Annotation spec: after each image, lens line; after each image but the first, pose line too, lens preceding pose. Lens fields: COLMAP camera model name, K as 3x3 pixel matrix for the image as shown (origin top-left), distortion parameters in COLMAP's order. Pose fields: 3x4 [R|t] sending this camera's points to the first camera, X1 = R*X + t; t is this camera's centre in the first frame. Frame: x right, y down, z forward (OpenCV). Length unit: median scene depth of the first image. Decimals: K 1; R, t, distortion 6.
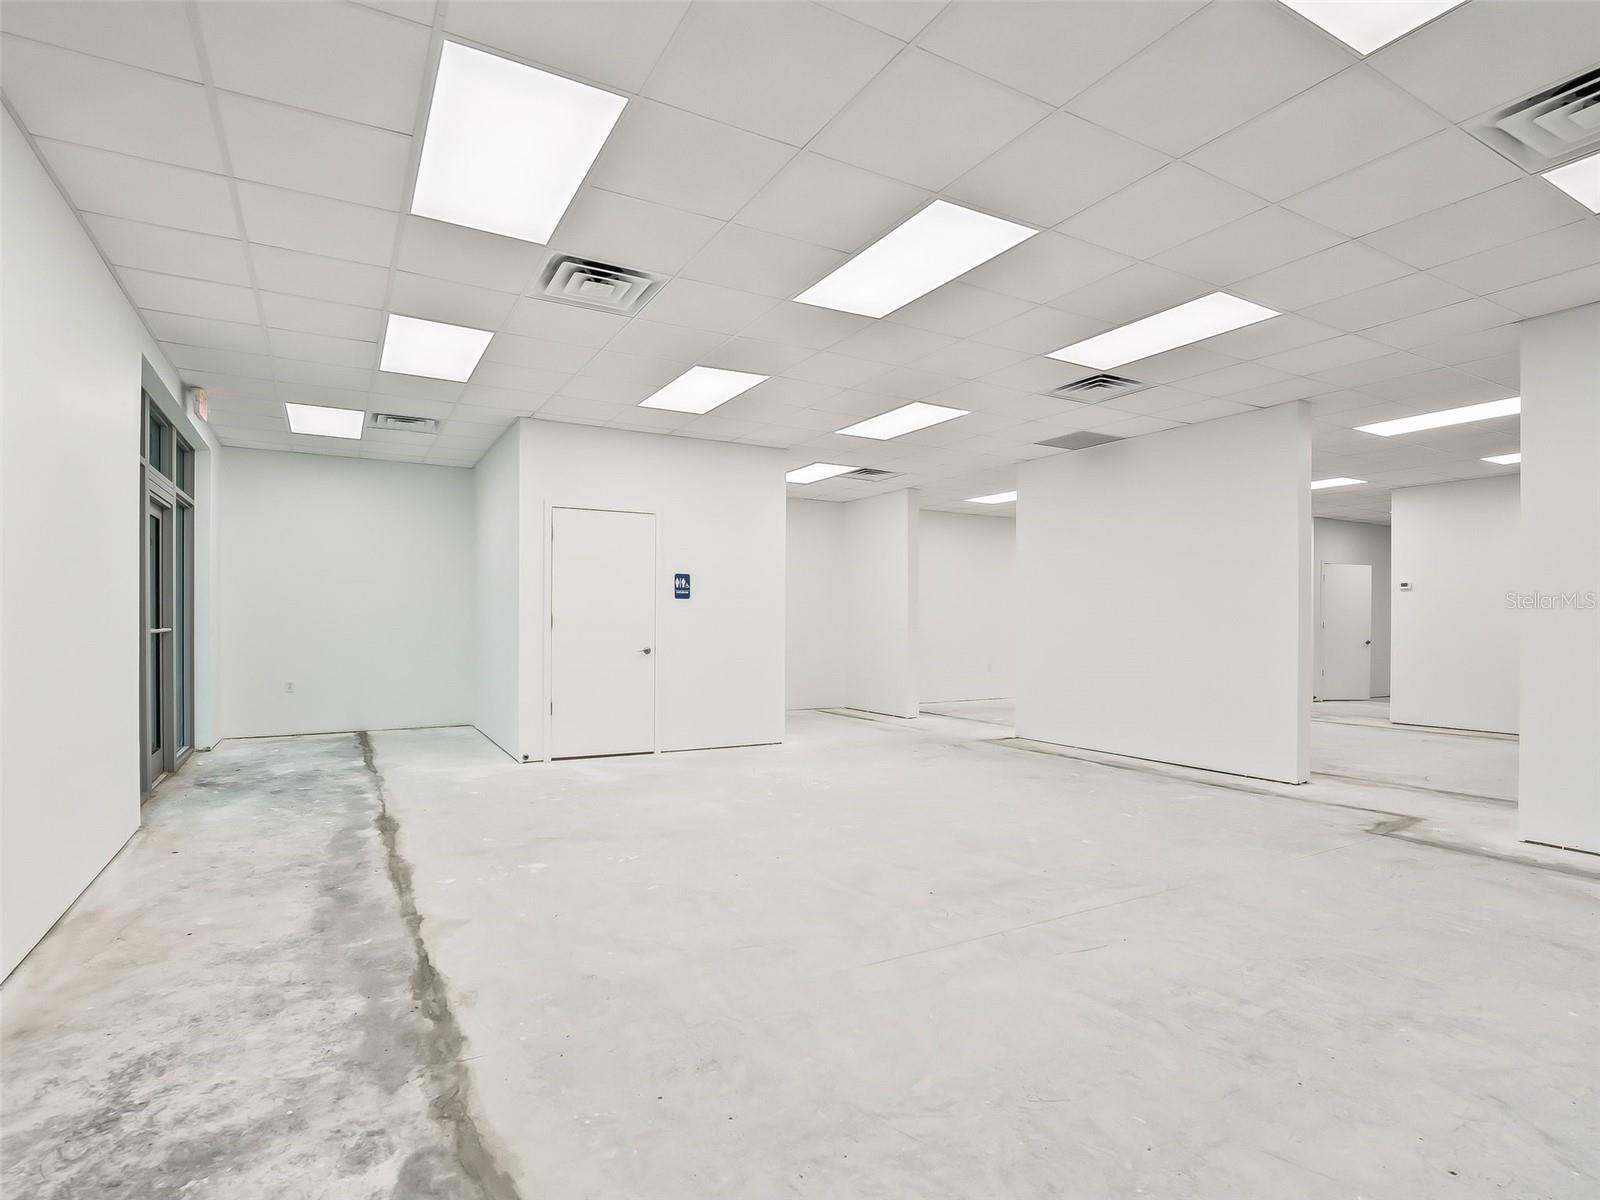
lens RADIAL K [[811.8, 0, 802.1], [0, 811.8, 625.3], [0, 0, 1]] dist [0.010918, 0.000934]
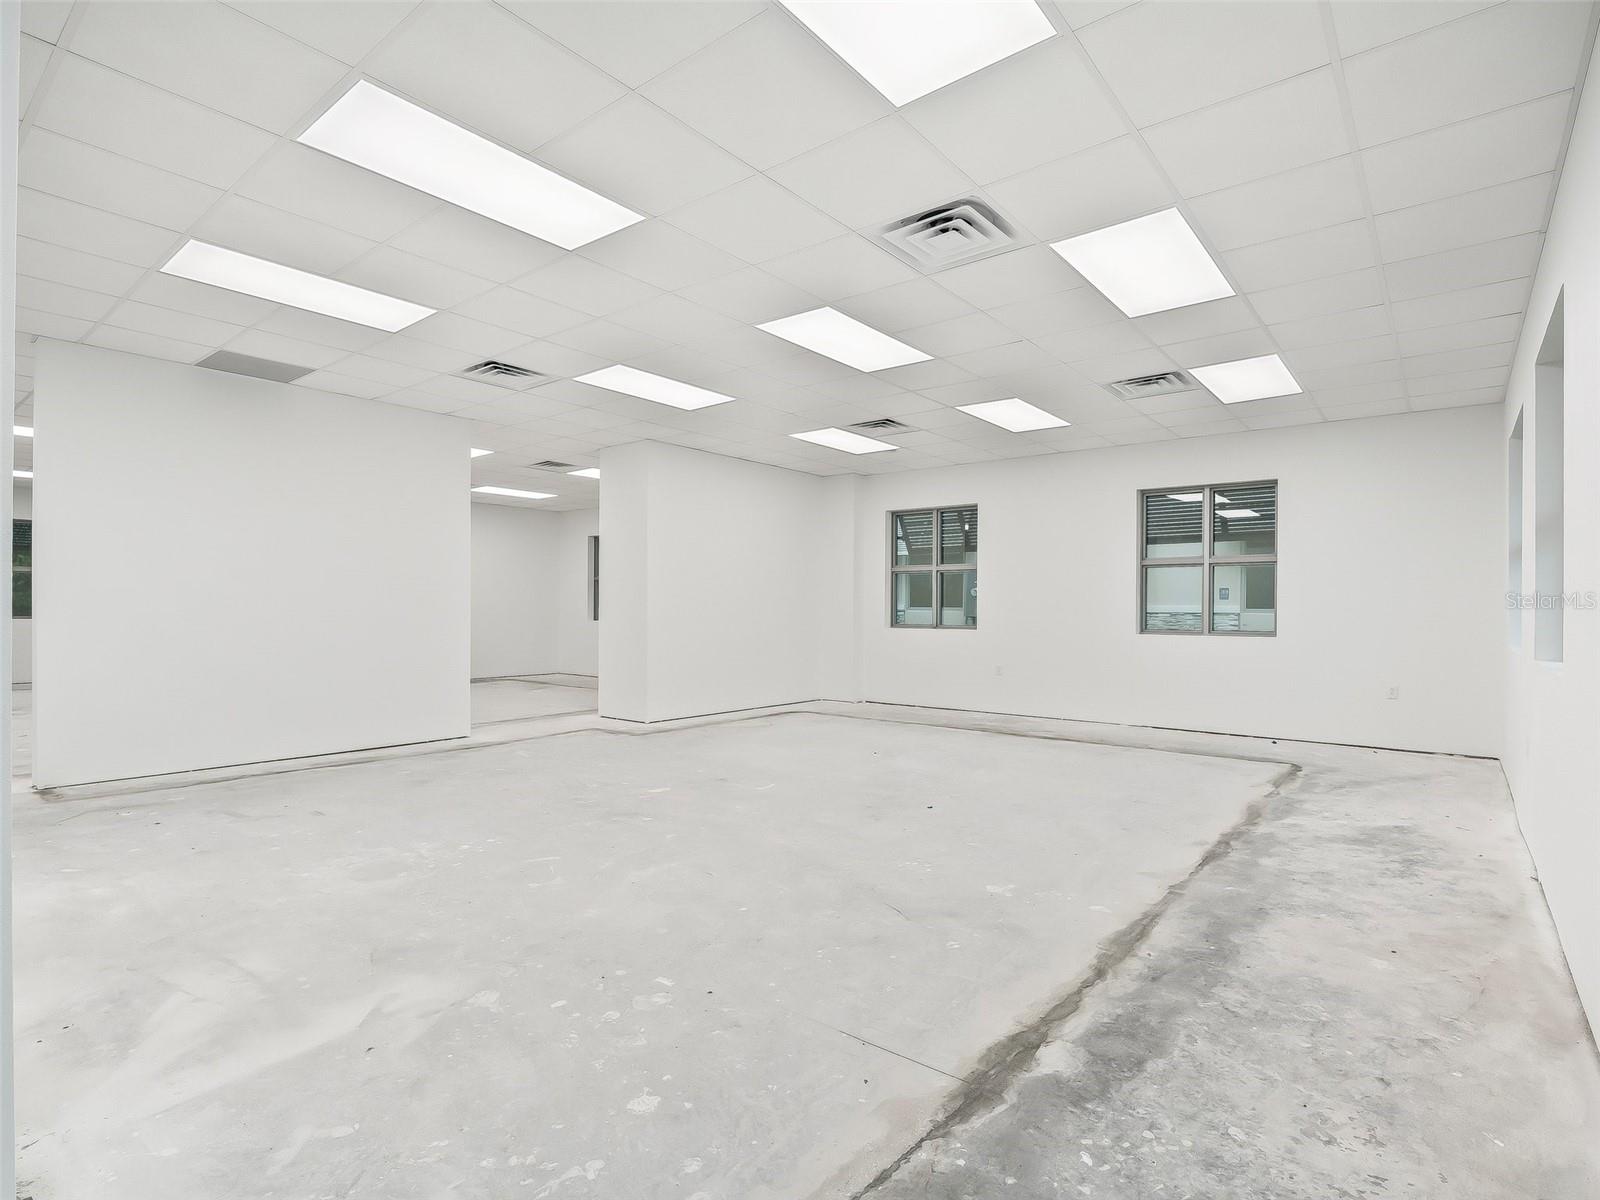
lens RADIAL K [[811.8, 0, 802.1], [0, 811.8, 625.3], [0, 0, 1]] dist [0.010918, 0.000934]
pose [[-0.363737, -0.029318, 0.931040, -1.319842], [-0.006054, 0.999558, 0.029110, -0.007146], [-0.931482, 0.004952, -0.363754, 1.904742]]
